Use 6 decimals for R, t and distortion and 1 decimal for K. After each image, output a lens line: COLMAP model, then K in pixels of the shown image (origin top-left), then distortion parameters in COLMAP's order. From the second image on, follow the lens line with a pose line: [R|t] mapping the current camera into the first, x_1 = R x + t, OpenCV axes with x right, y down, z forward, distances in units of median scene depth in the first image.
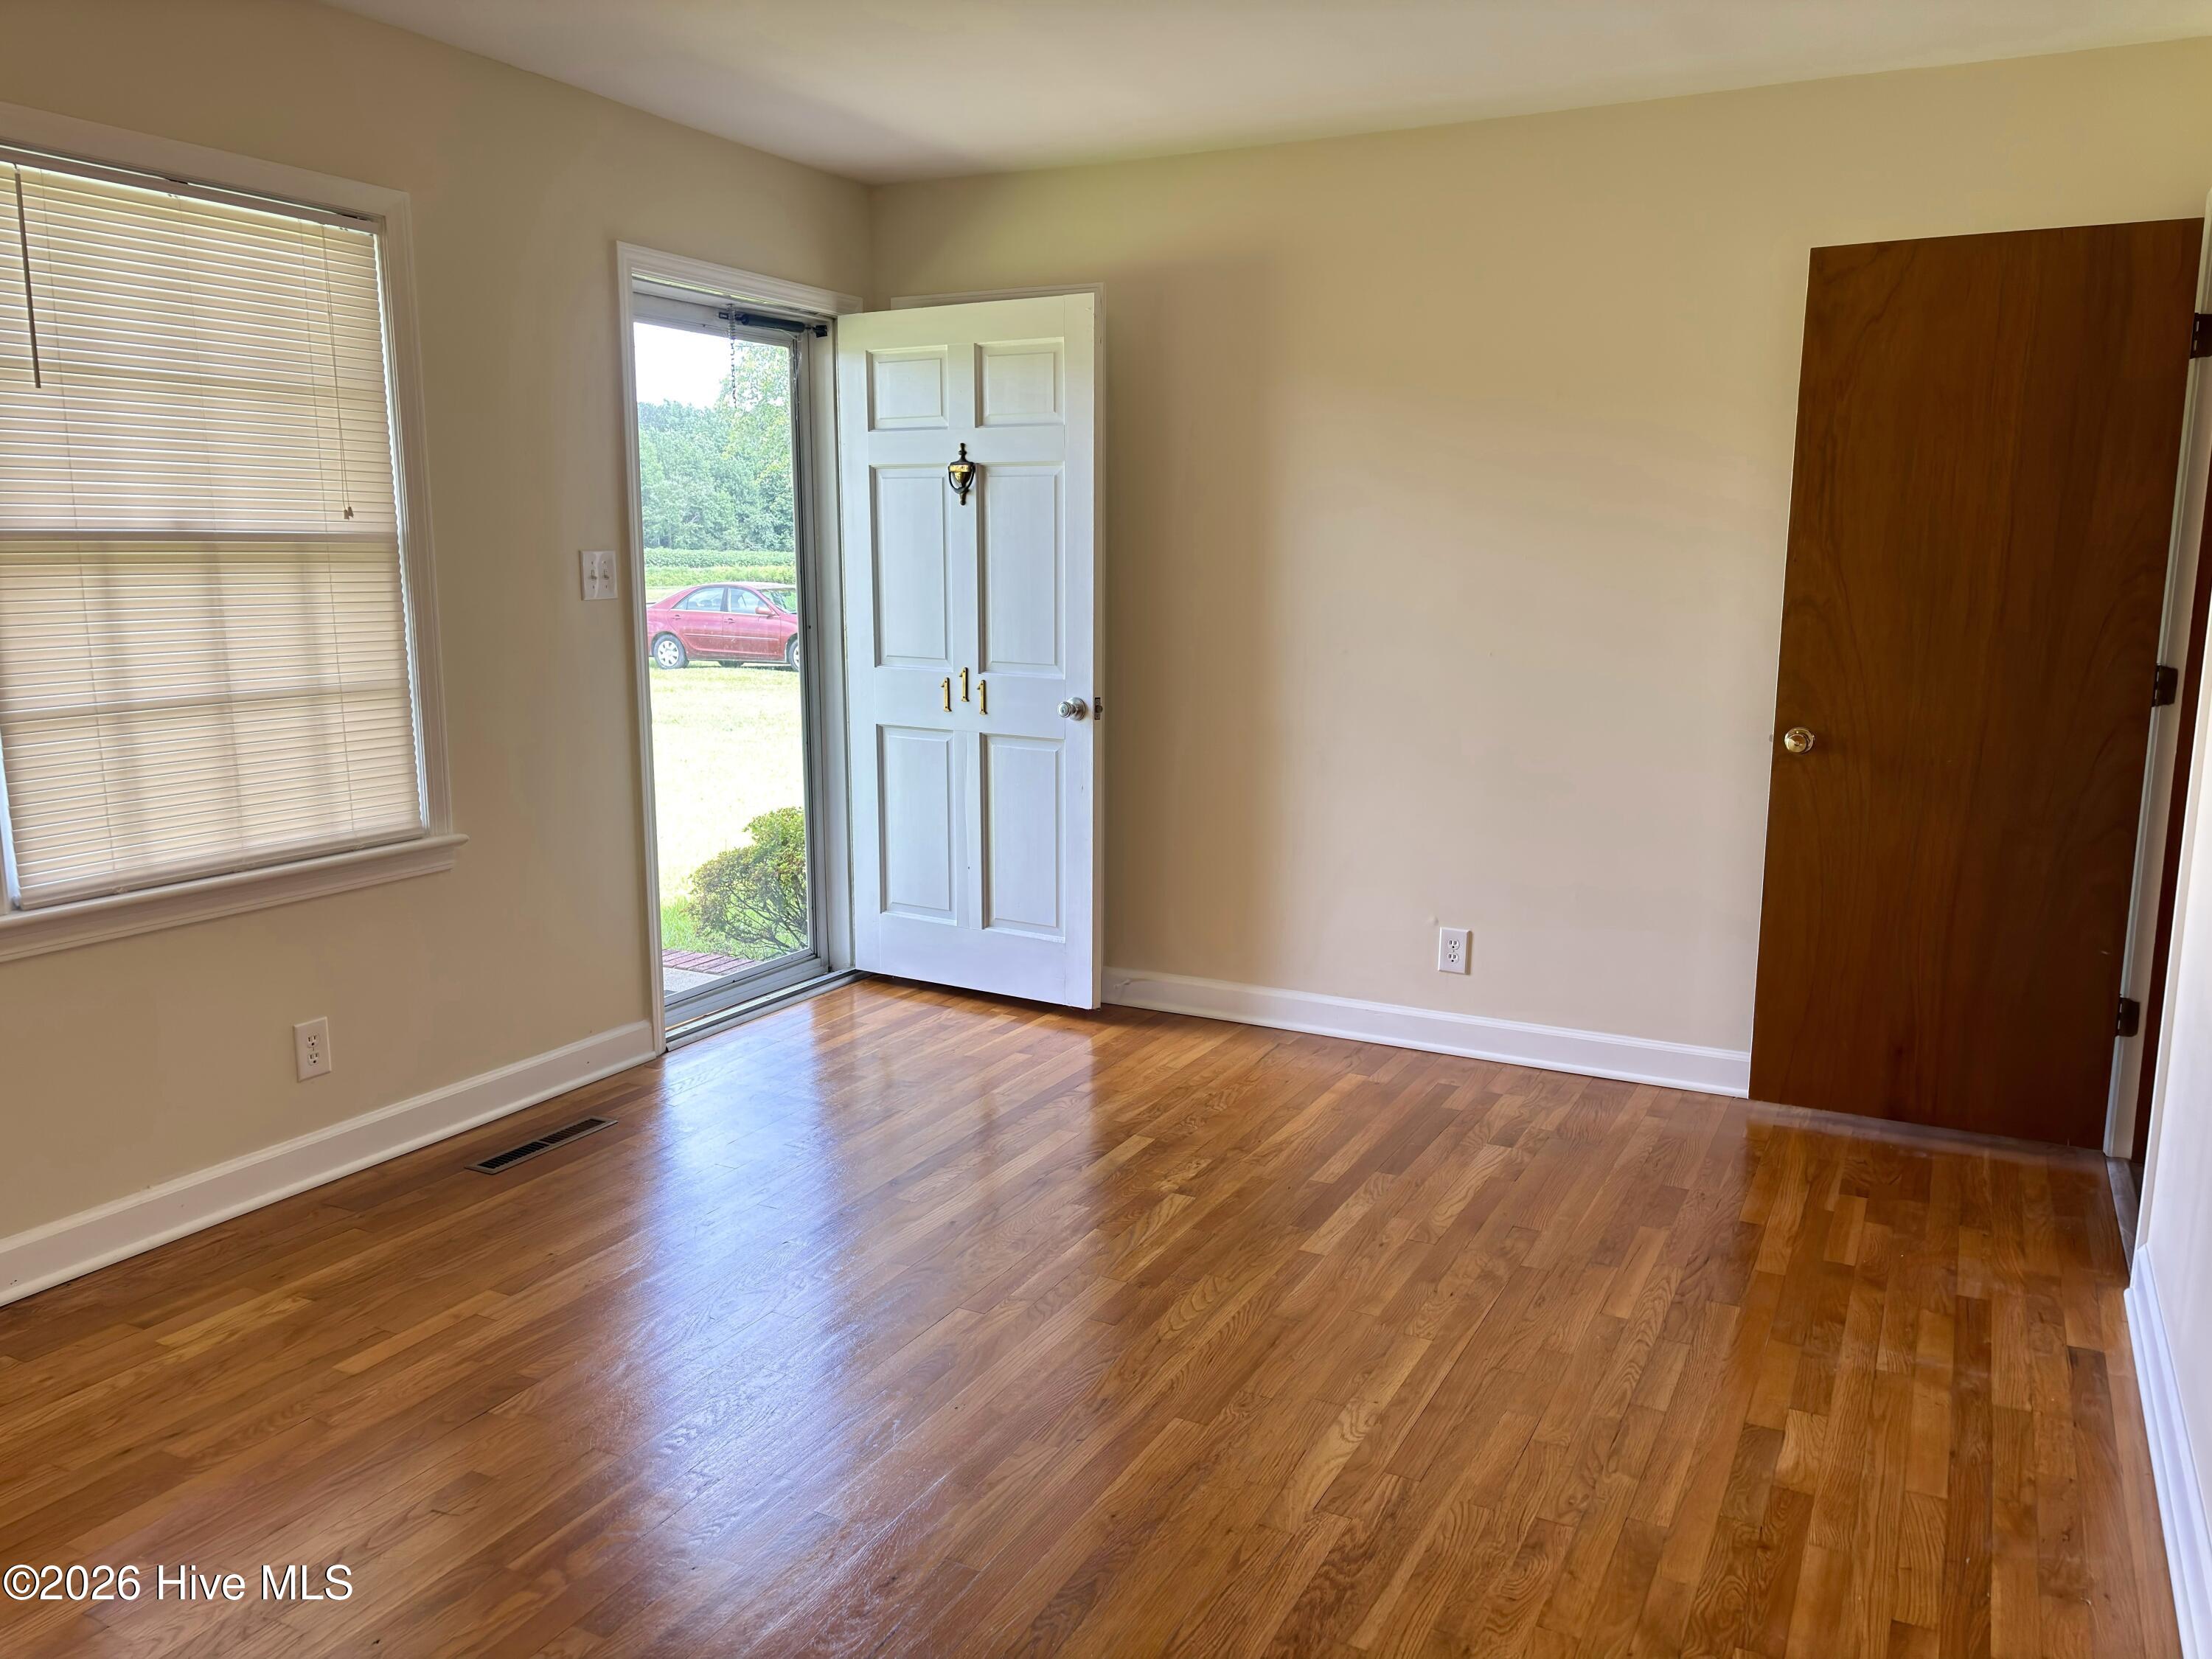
lens RADIAL K [[1678.6, 0, 1117.9], [0, 1678.6, 835.1], [0, 0, 1]] dist [0.046795, -0.044750]
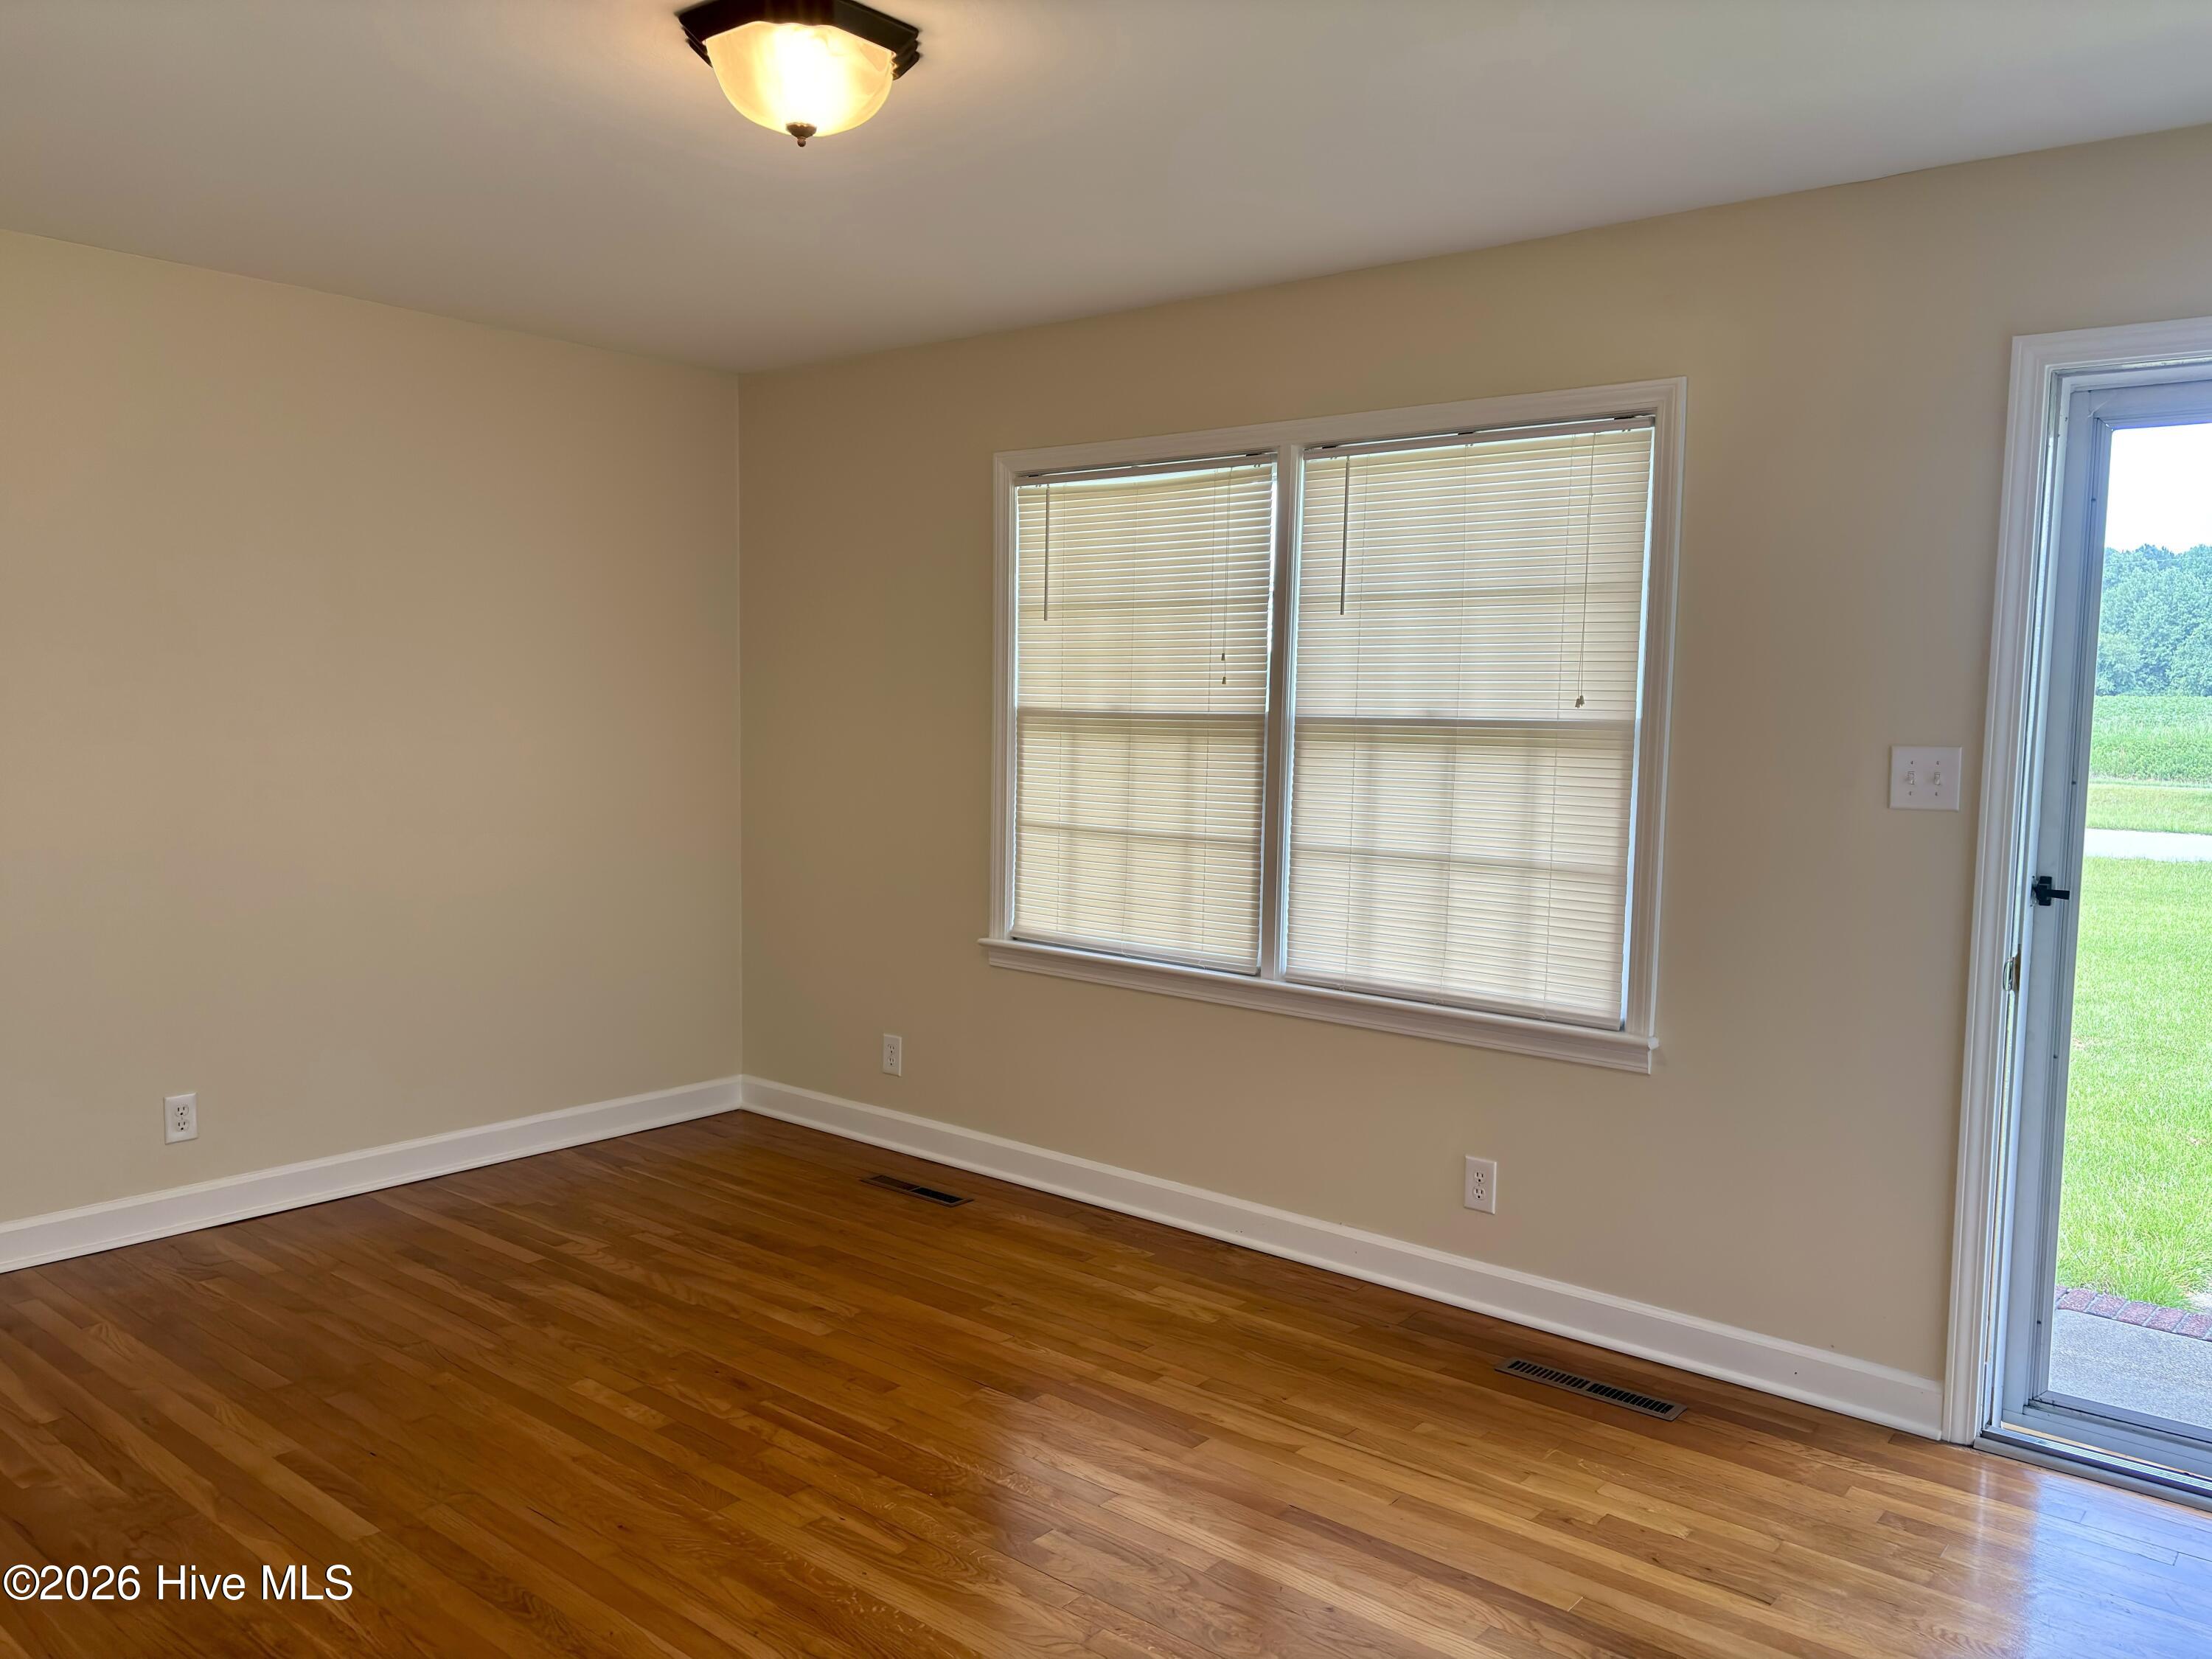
lens RADIAL K [[1678.6, 0, 1118.1], [0, 1678.6, 833.6], [0, 0, 1]] dist [0.046795, -0.044750]
pose [[-0.224518, 0.071439, -0.971848, 0.632177], [-0.180027, 0.977102, 0.113415, -0.180616], [0.957696, 0.200422, -0.206516, 0.974948]]
